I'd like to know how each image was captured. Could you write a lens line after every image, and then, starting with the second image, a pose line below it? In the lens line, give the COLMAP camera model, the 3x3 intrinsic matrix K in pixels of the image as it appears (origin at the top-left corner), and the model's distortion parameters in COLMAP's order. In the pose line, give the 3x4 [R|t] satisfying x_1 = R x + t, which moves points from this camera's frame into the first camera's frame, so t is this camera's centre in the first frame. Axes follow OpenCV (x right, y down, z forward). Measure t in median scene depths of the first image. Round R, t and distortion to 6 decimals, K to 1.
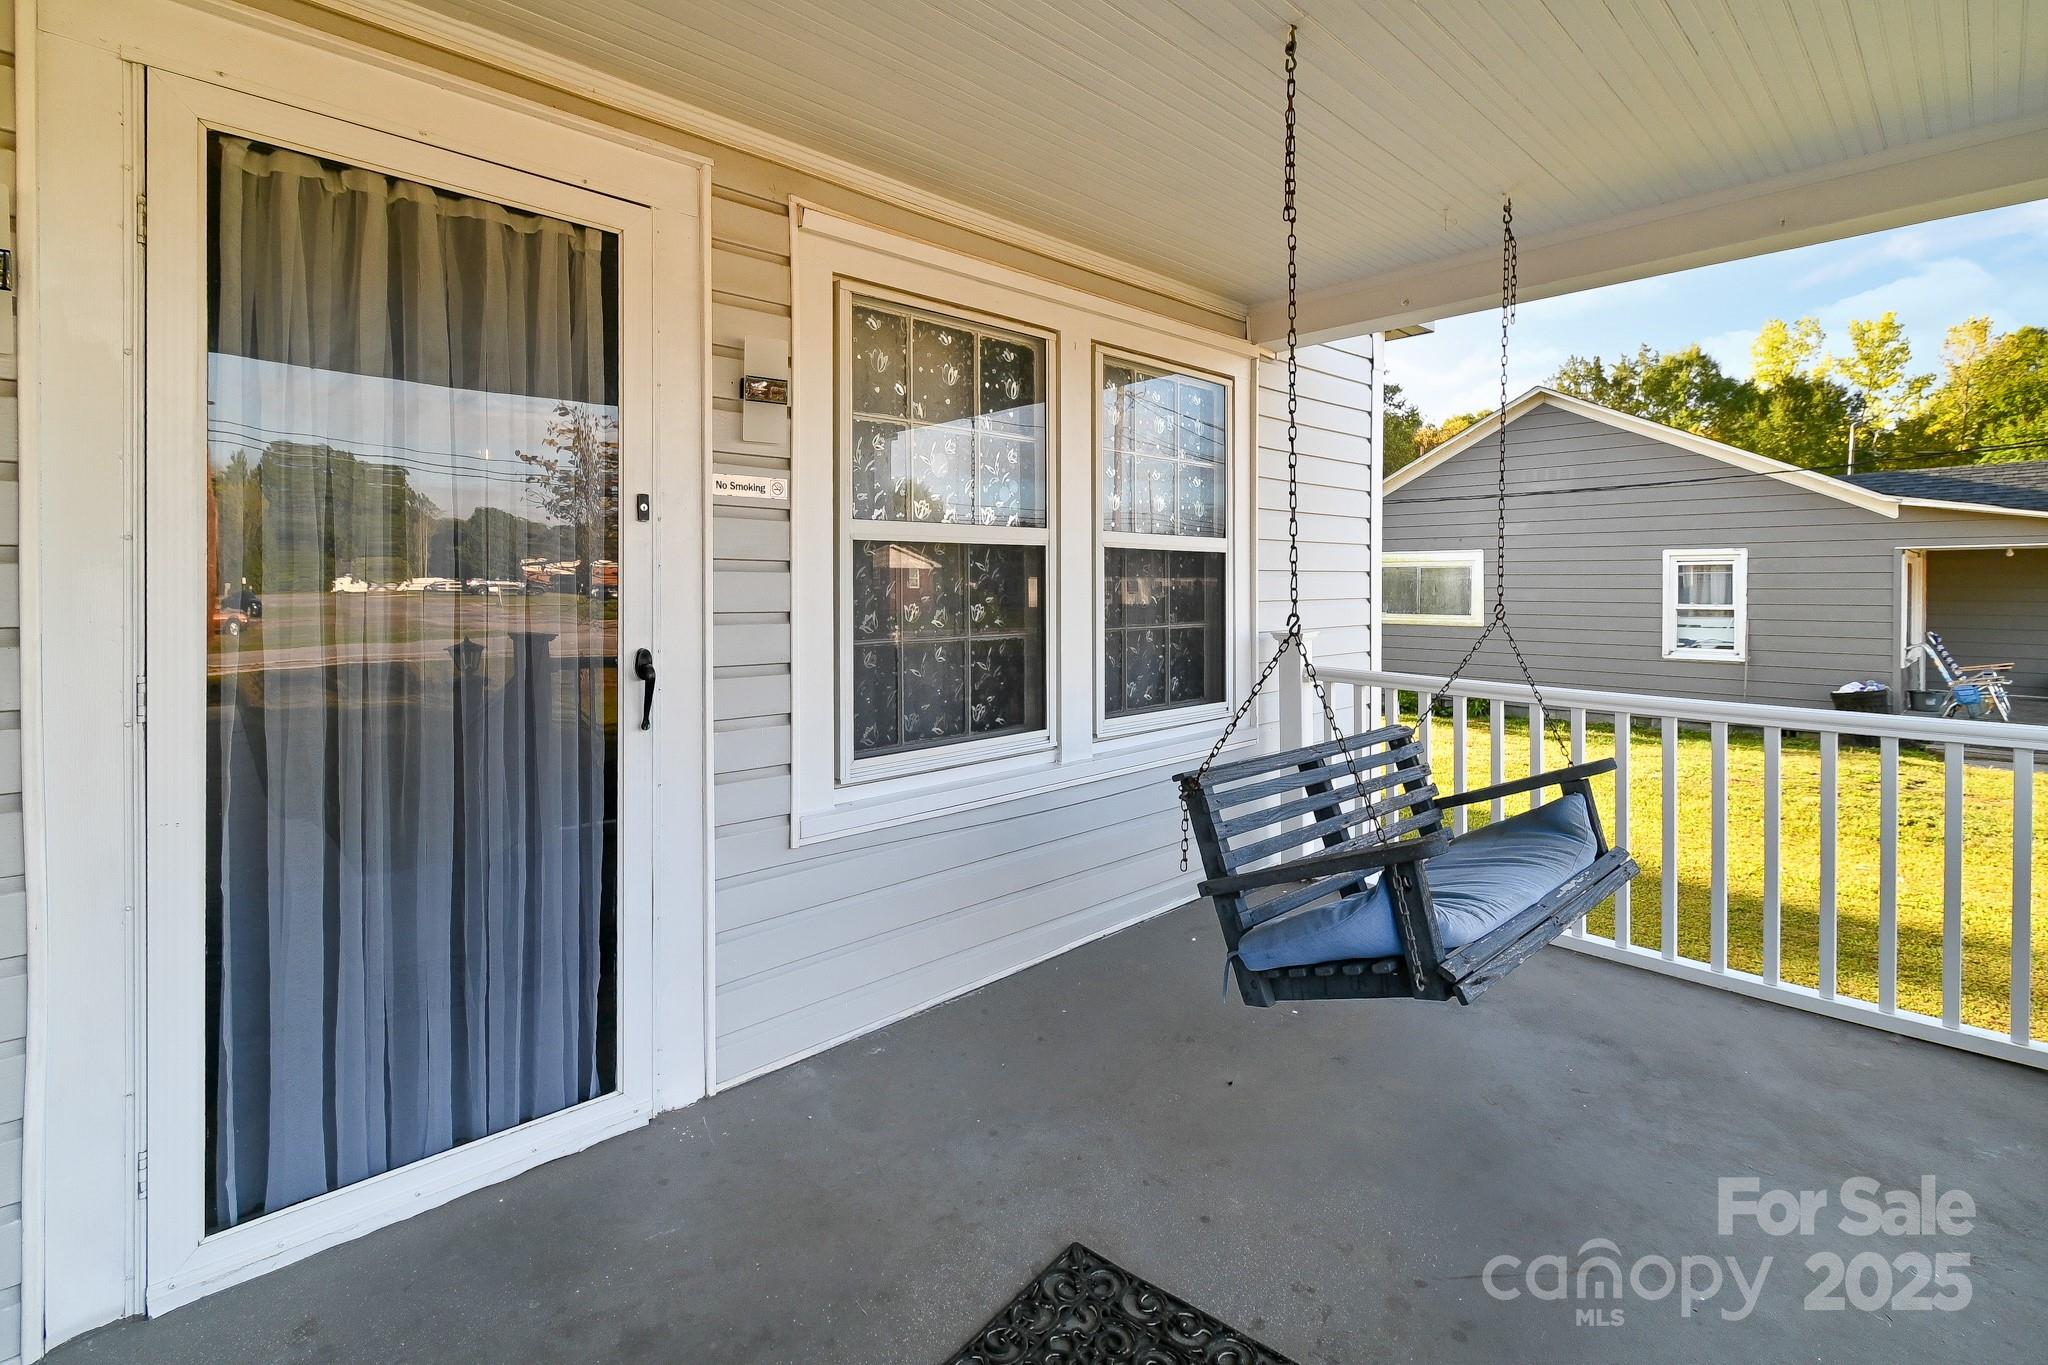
lens RADIAL K [[958.0, 0, 1025.3], [0, 958.0, 614.3], [0, 0, 1]] dist [0.000358, -0.001457]
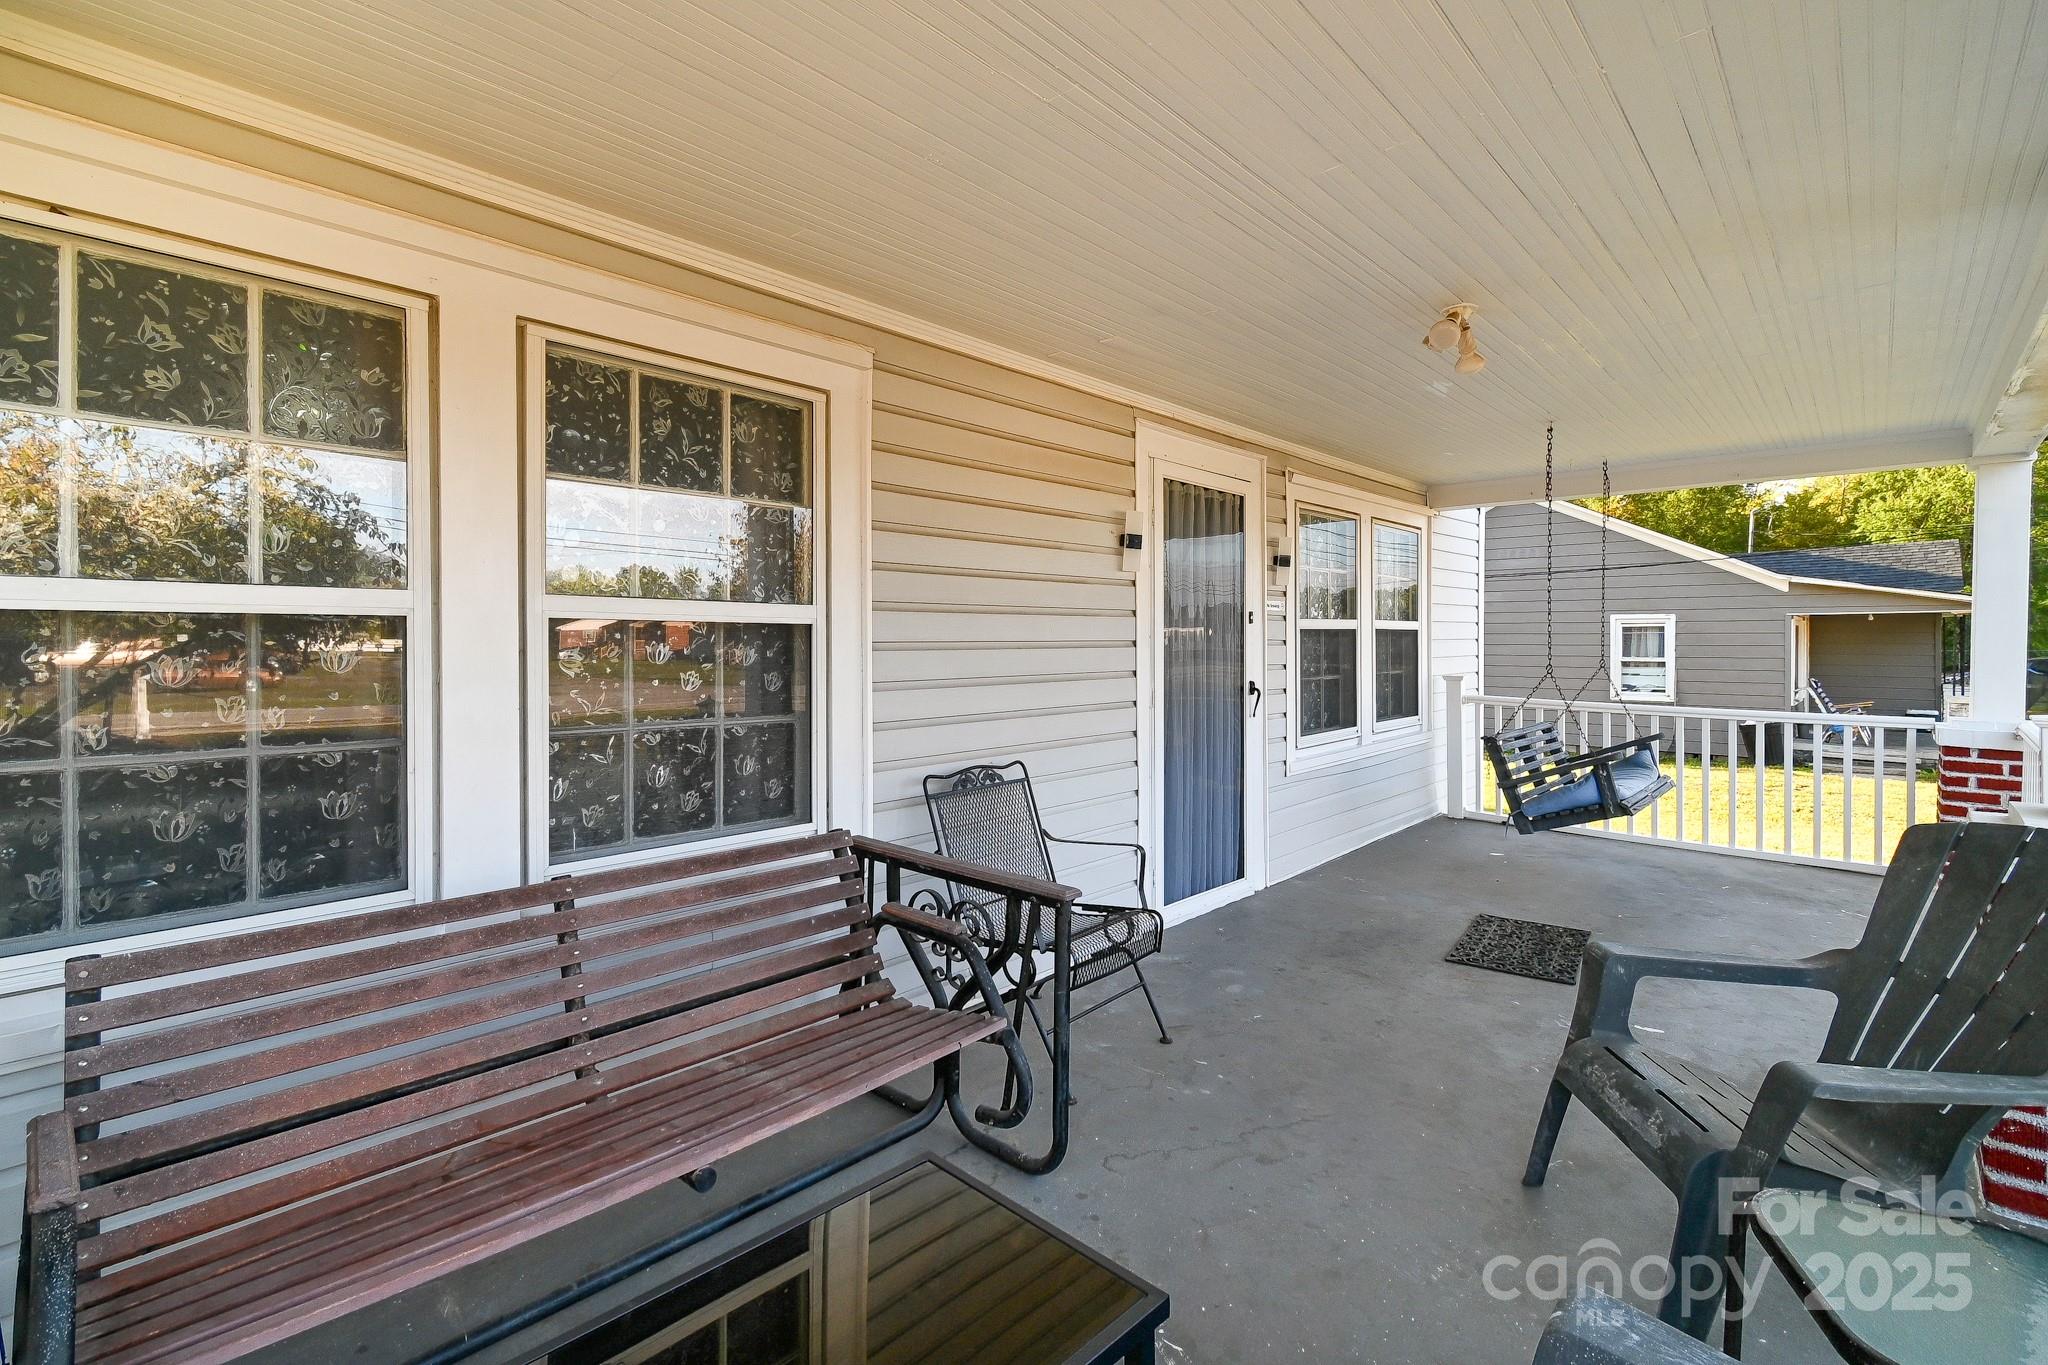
lens RADIAL K [[913.3, 0, 1024.3], [0, 913.3, 666.8], [0, 0, 1]] dist [-0.001365, -0.000640]
pose [[0.999070, -0.002330, 0.043056, -0.185469], [0.002333, 0.999997, -0.000026, 0.000330], [-0.043056, 0.000127, 0.999073, -0.200569]]
